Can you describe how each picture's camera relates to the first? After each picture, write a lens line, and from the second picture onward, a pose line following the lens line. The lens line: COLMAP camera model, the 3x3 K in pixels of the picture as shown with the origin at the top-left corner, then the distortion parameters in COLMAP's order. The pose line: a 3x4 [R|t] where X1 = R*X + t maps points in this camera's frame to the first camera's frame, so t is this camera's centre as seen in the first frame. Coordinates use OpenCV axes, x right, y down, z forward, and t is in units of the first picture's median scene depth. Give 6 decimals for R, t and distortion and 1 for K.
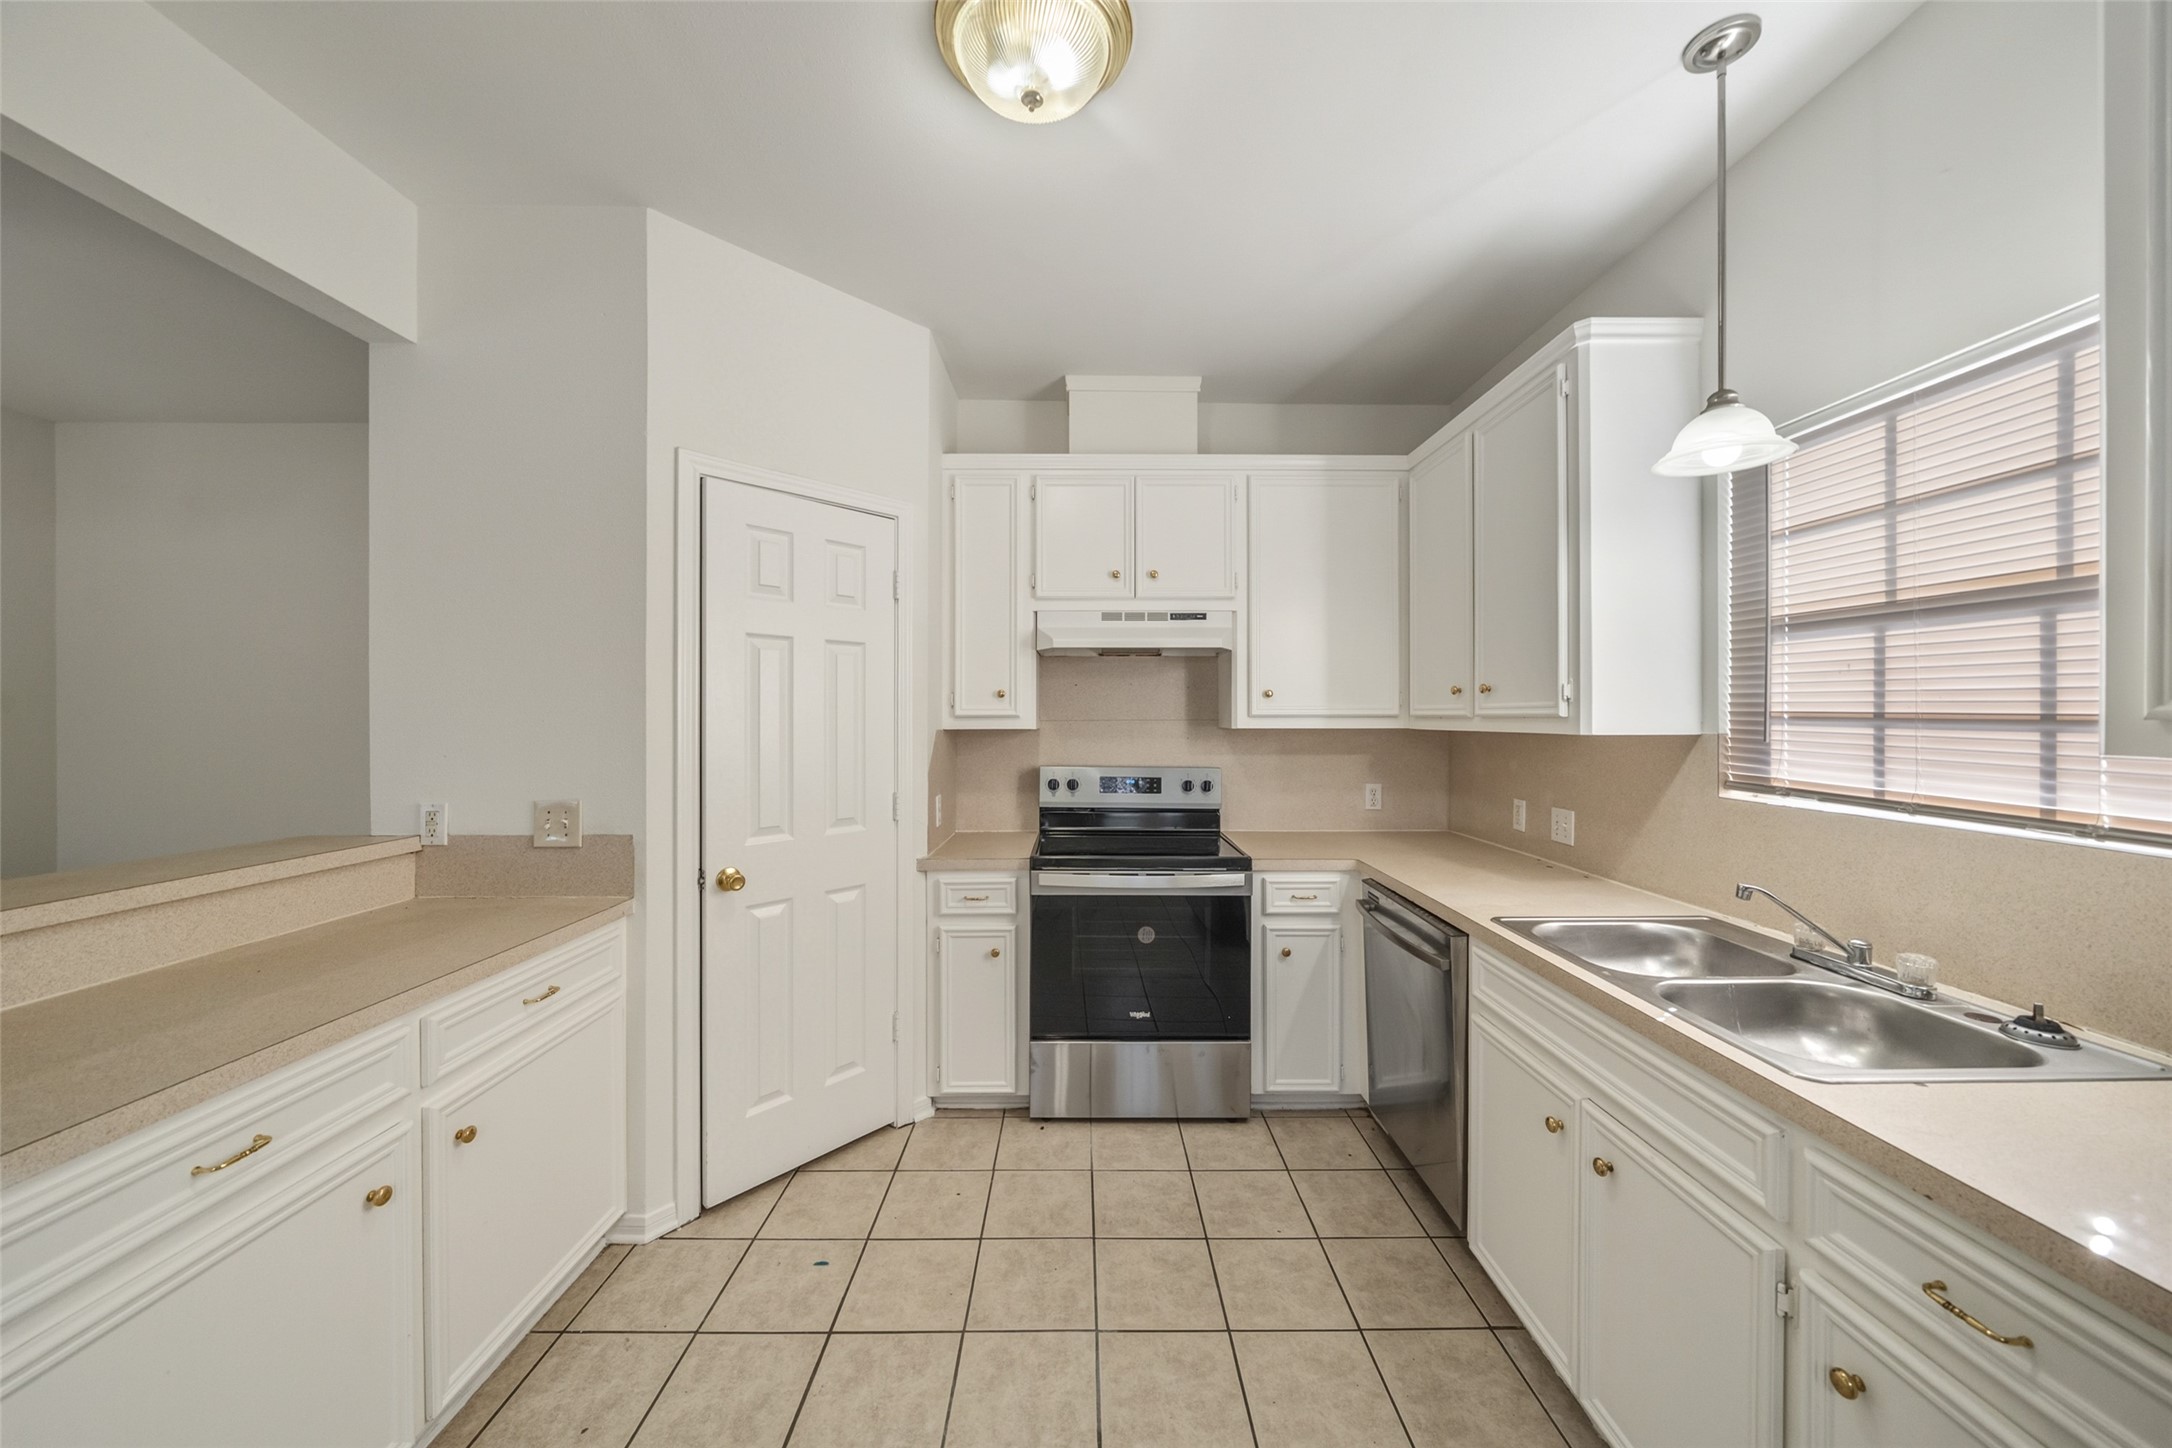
lens RADIAL K [[750.9, 0, 1089.2], [0, 750.9, 716.9], [0, 0, 1]] dist [-0.005596, -0.000014]
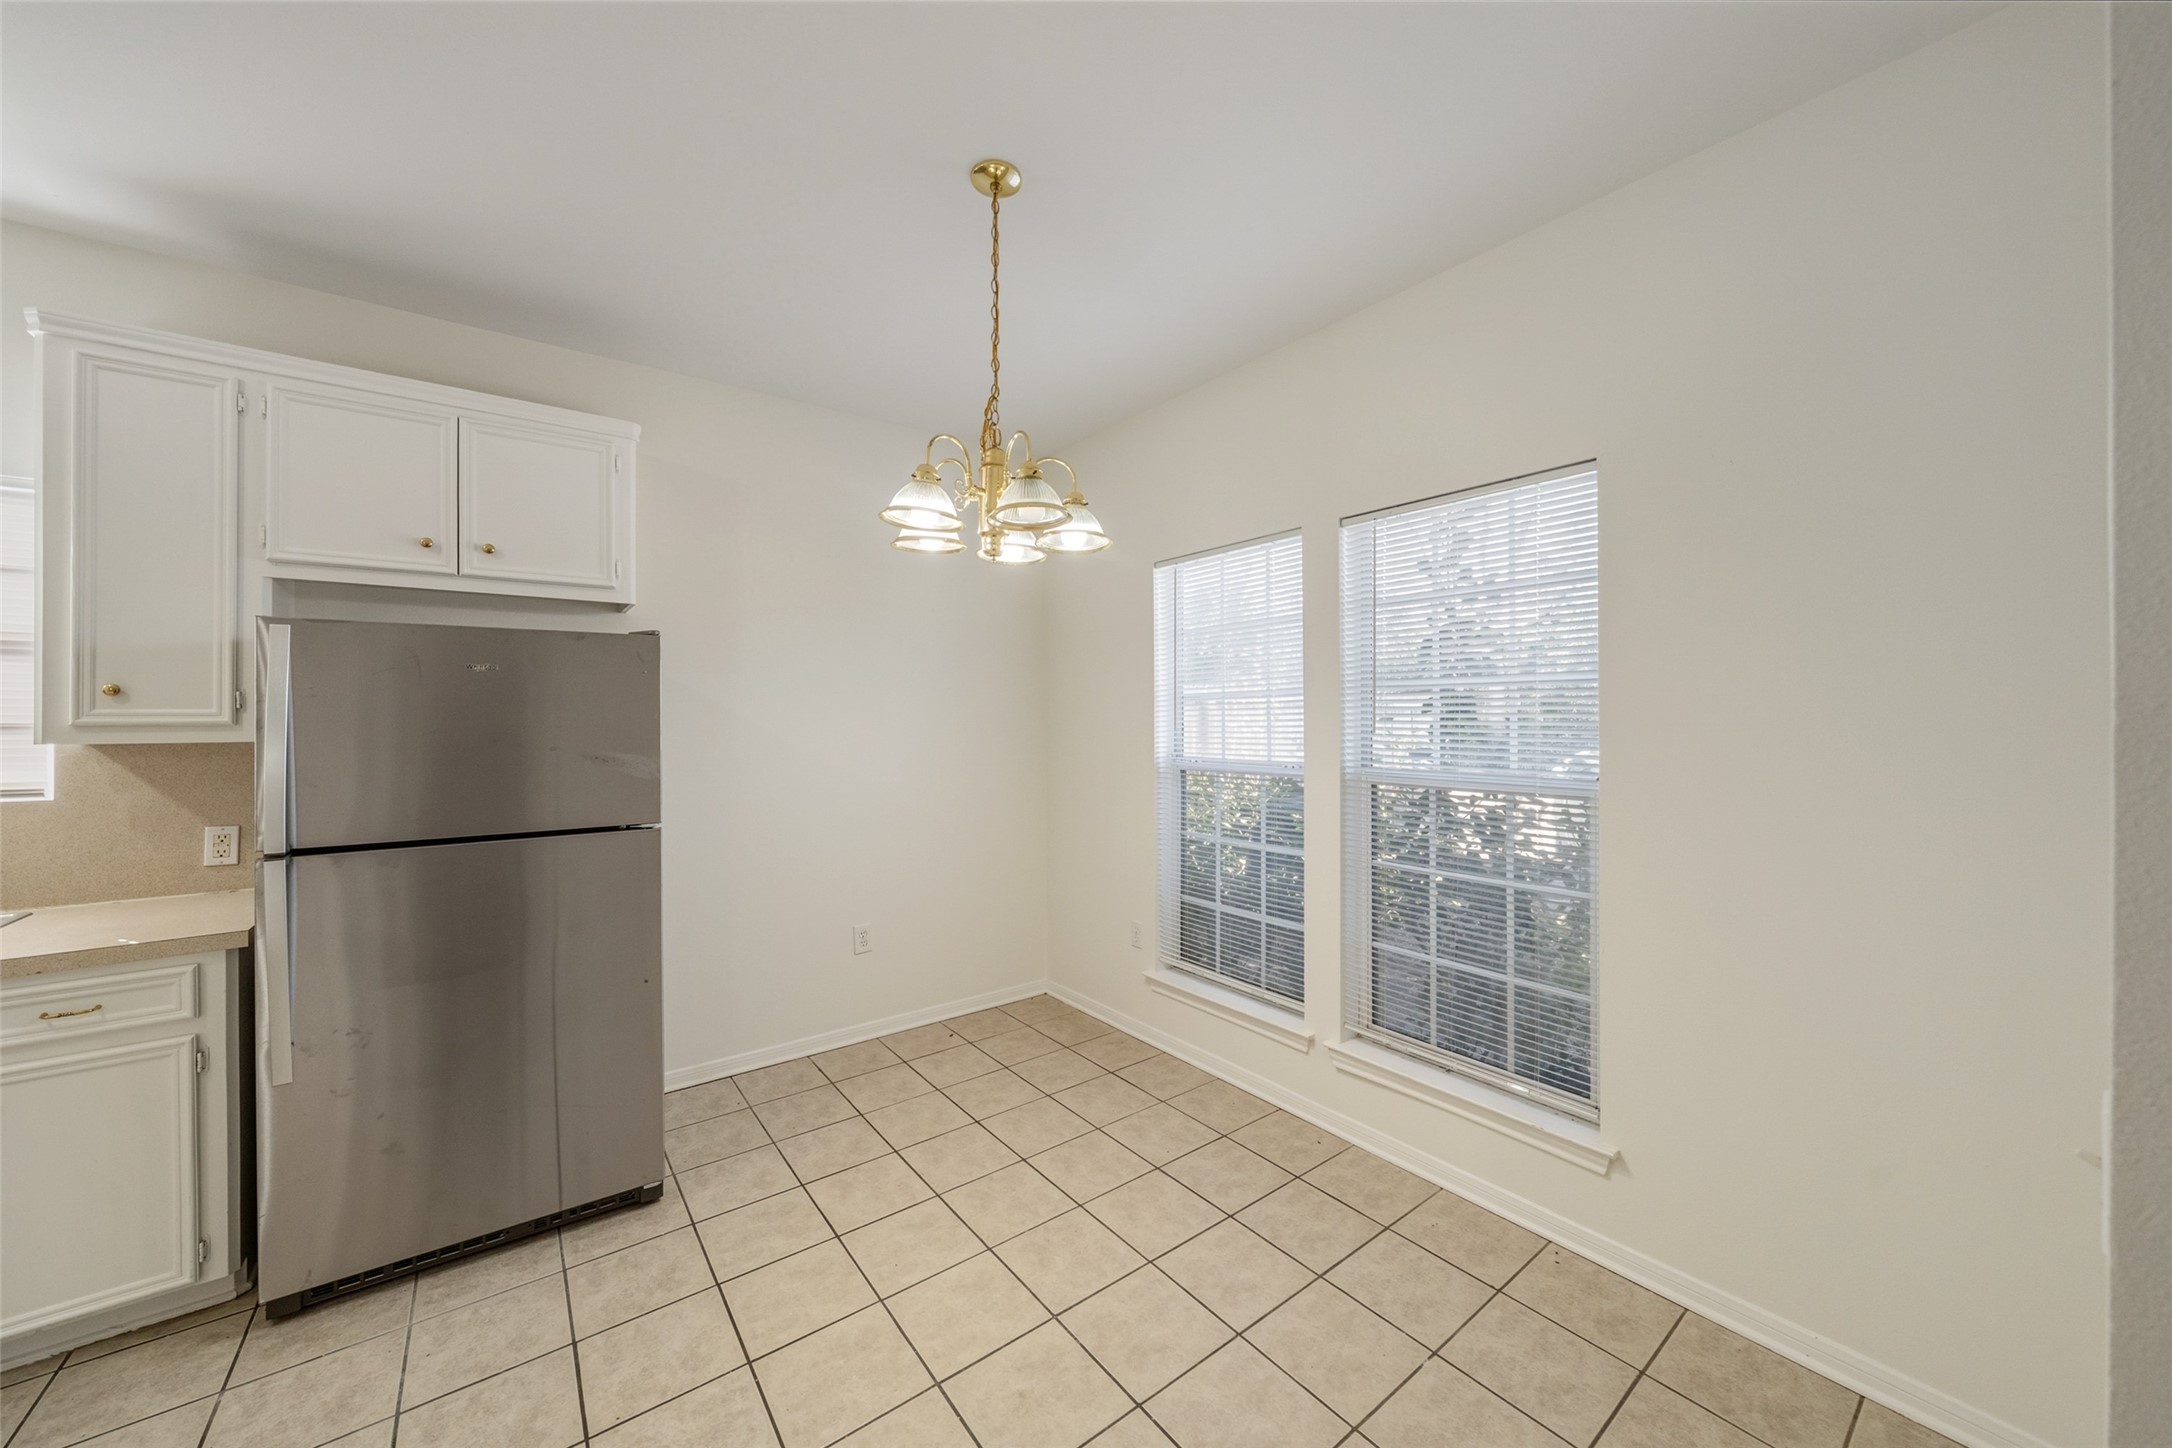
lens RADIAL K [[785.3, 0, 1082.0], [0, 785.3, 715.3], [0, 0, 1]] dist [-0.001334, -0.000120]
pose [[-0.594401, 0.001811, 0.804167, -0.708197], [0.004792, 0.999988, 0.001291, -0.004720], [-0.804154, 0.004621, -0.594402, 0.007555]]
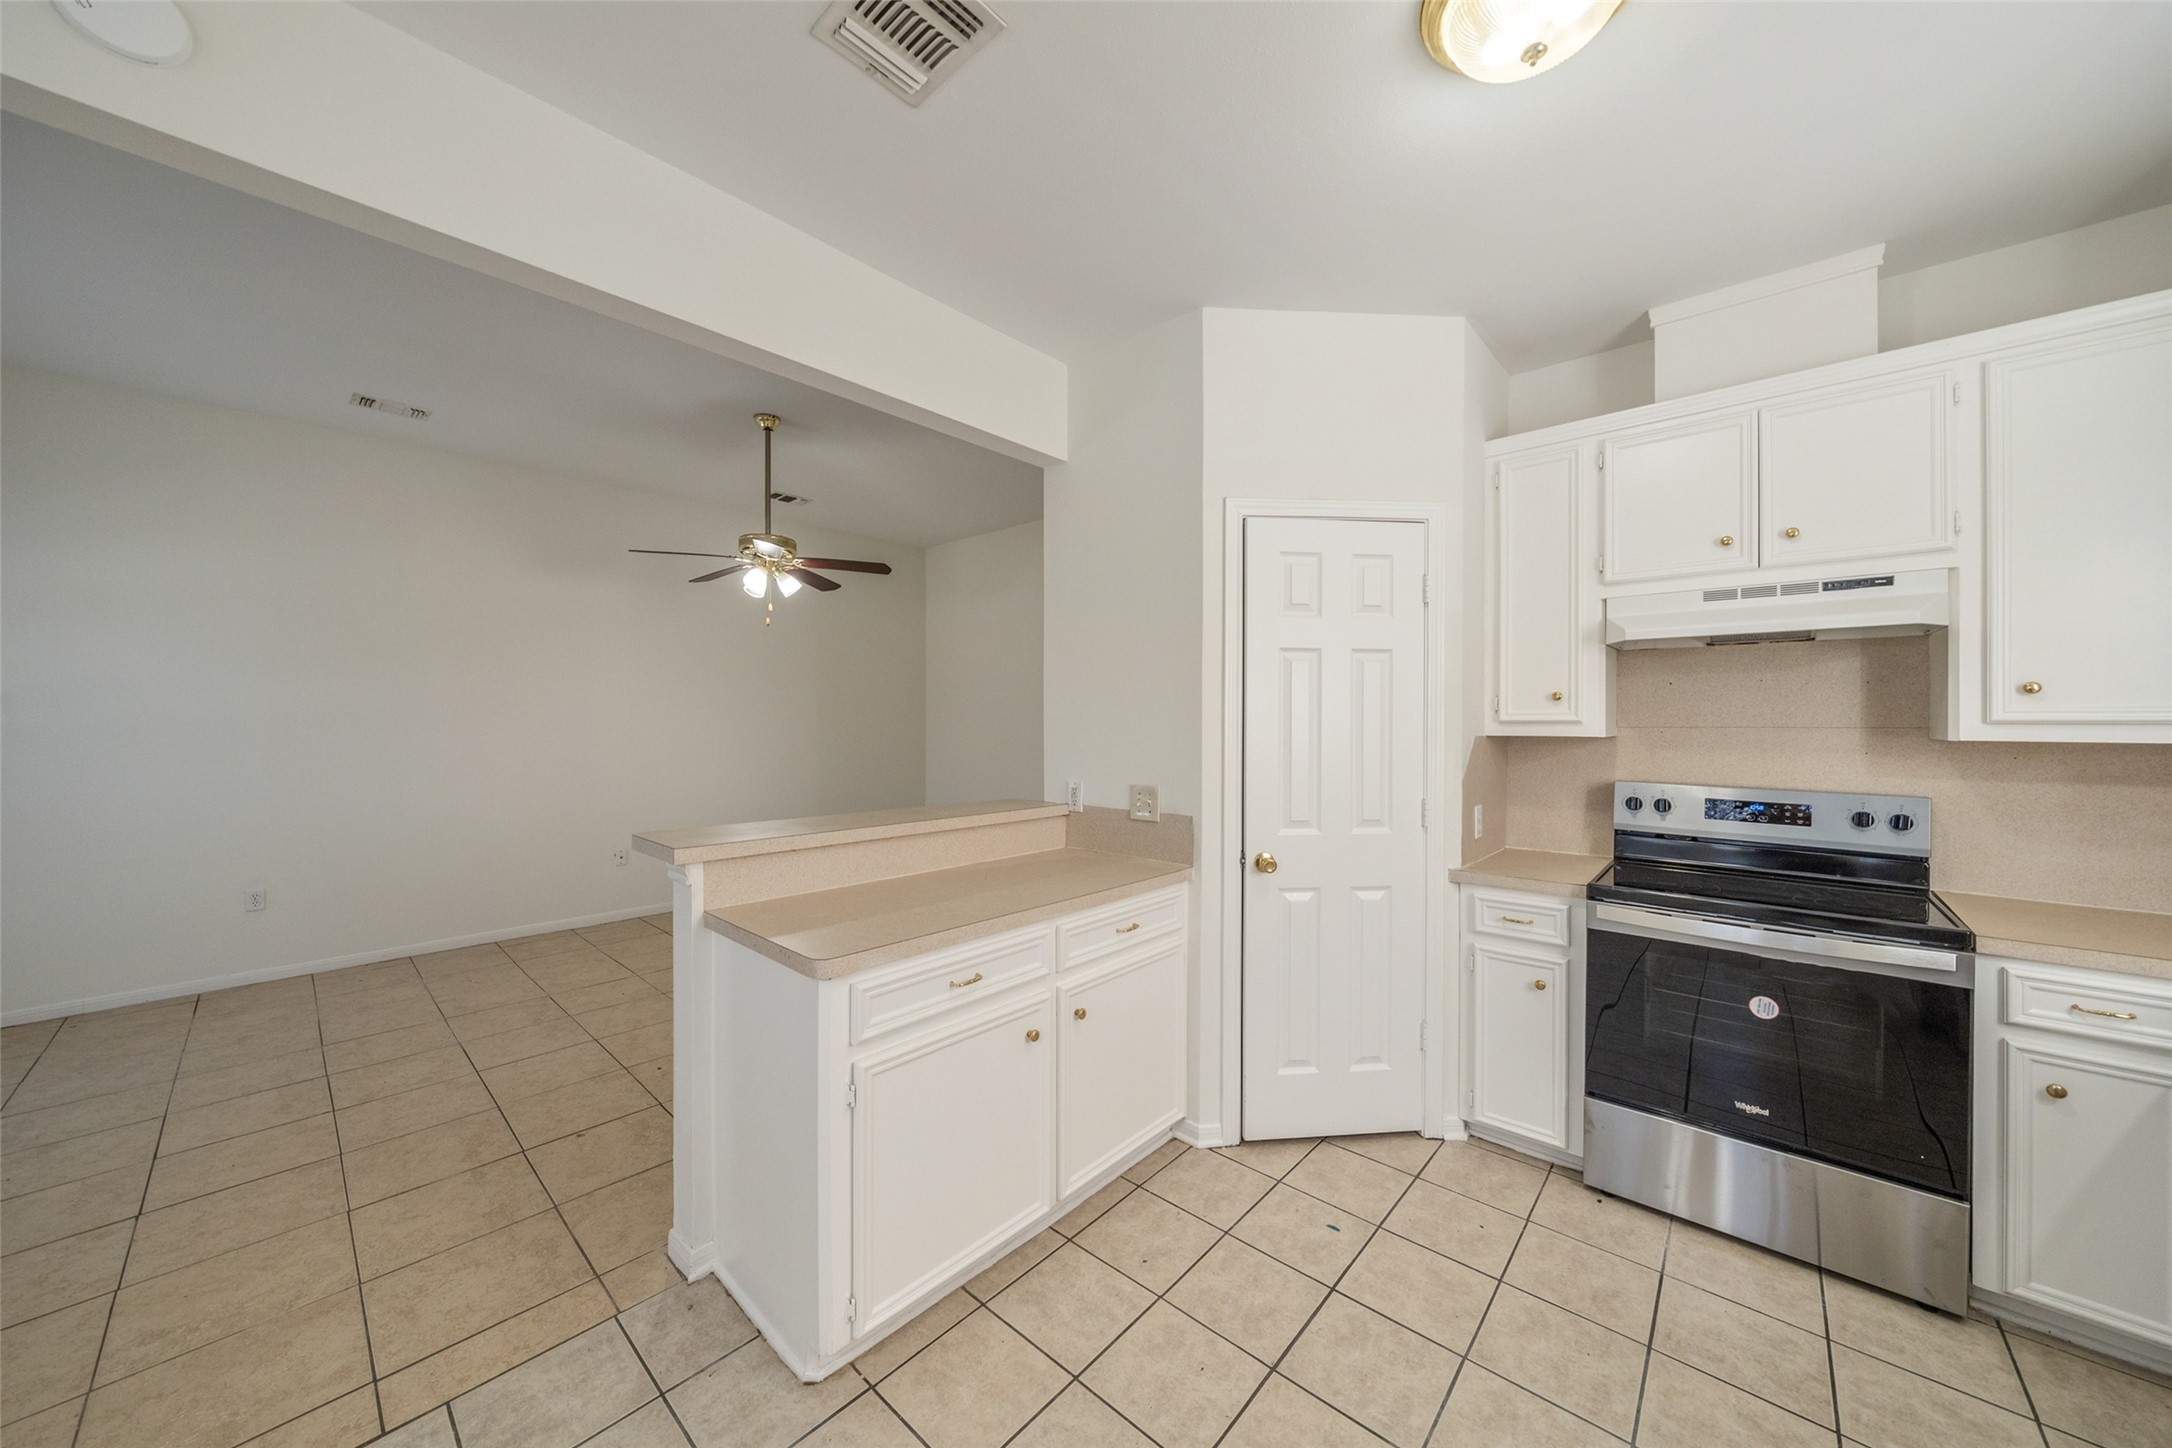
lens RADIAL K [[751.2, 0, 1090.1], [0, 751.2, 722.0], [0, 0, 1]] dist [-0.005832, 0.000010]
pose [[0.737854, 0.002480, -0.674956, 0.083943], [-0.002863, 0.999996, 0.000544, 0.000517], [0.674954, 0.001531, 0.737858, -0.027404]]
